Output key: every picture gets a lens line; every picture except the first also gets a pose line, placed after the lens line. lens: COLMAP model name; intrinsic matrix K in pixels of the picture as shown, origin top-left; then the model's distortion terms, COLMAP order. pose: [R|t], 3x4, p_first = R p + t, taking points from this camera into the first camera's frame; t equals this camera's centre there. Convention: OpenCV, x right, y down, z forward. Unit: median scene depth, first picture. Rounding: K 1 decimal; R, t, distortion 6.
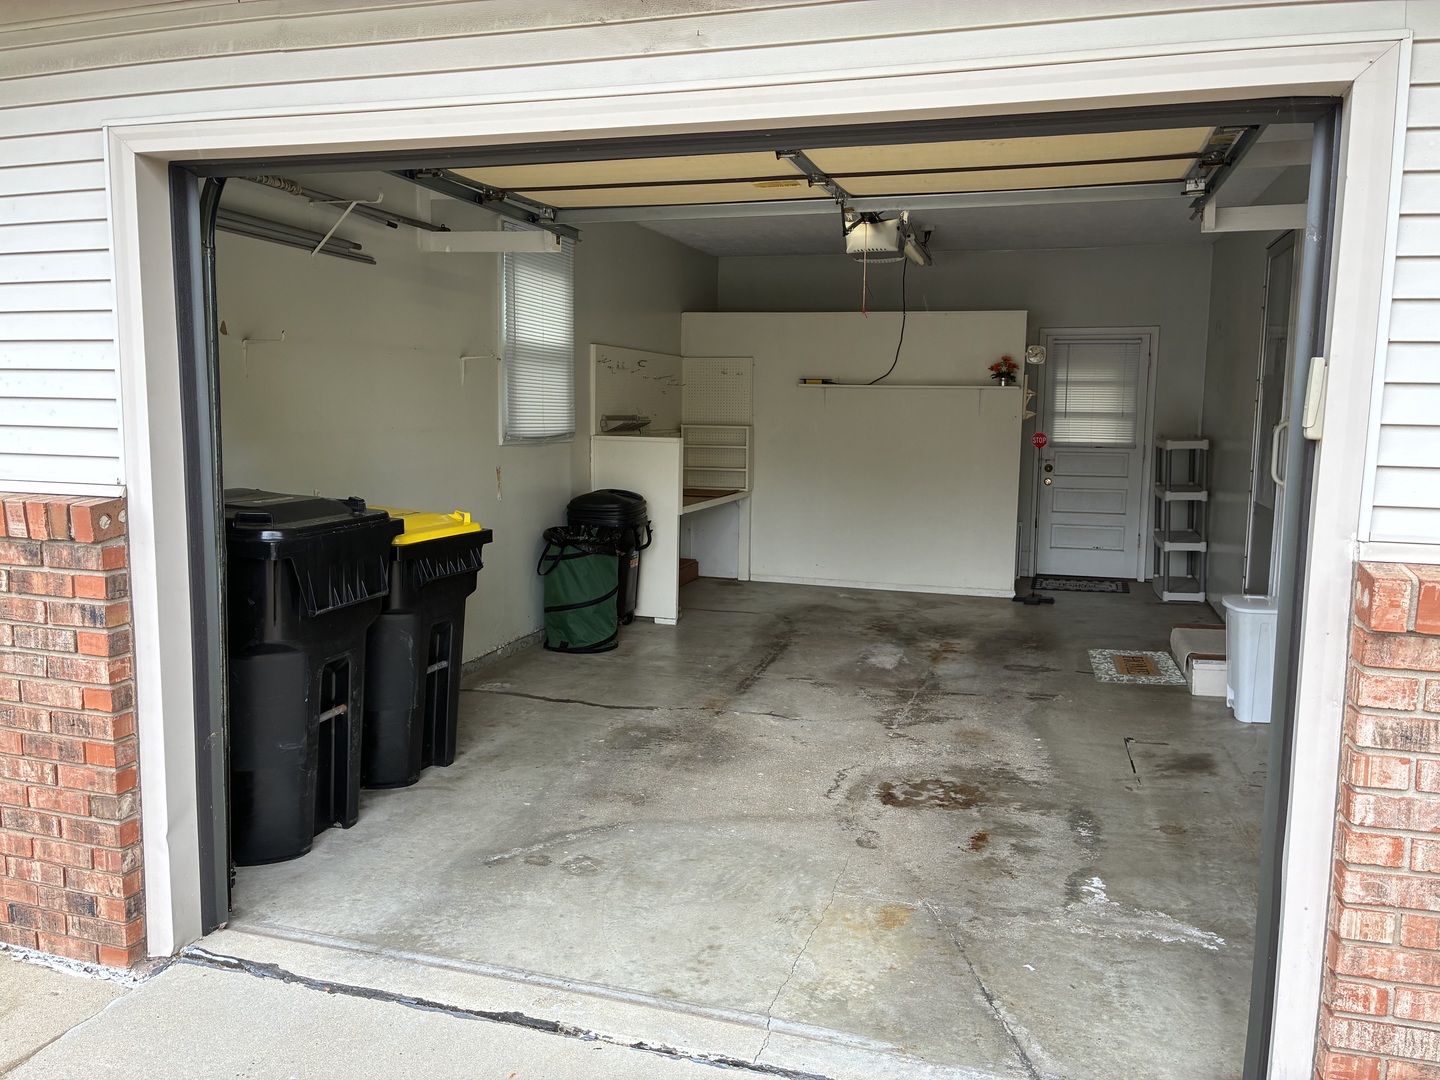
lens RADIAL K [[1085.9, 0, 721.1], [0, 1085.9, 530.7], [0, 0, 1]] dist [0.044989, -0.065286]
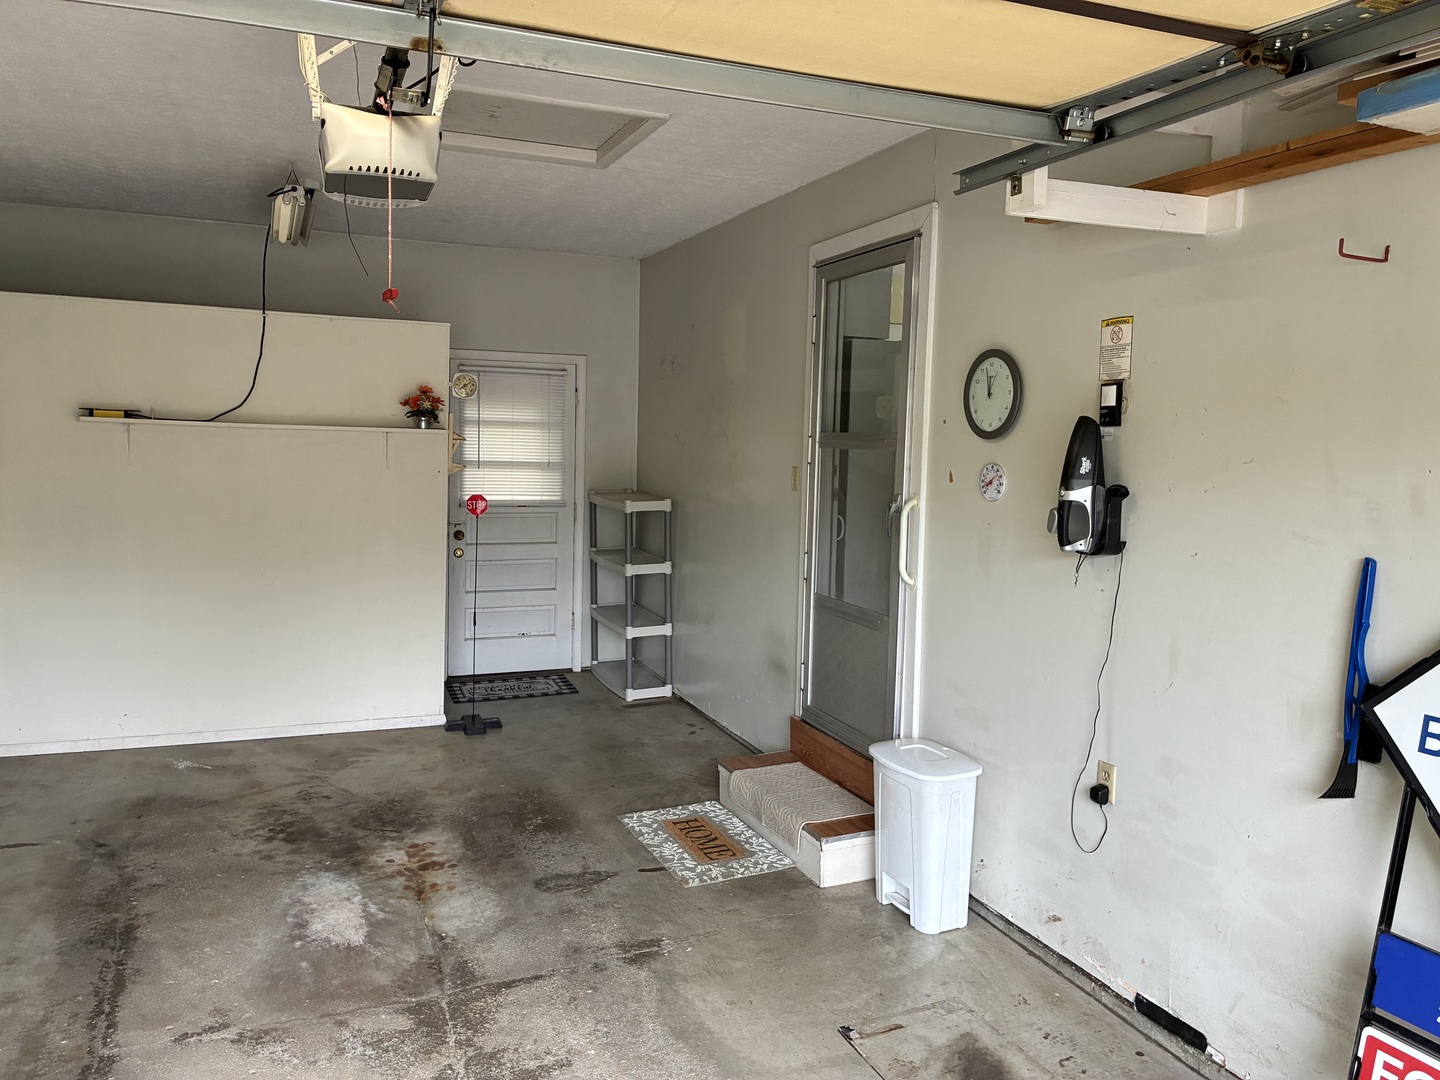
lens RADIAL K [[1085.9, 0, 721.1], [0, 1085.9, 530.7], [0, 0, 1]] dist [0.044989, -0.065286]
pose [[0.777671, -0.045004, 0.627058, -0.033690], [0.055274, 0.998466, 0.003110, -0.059018], [-0.626237, 0.032242, 0.778966, 0.338475]]
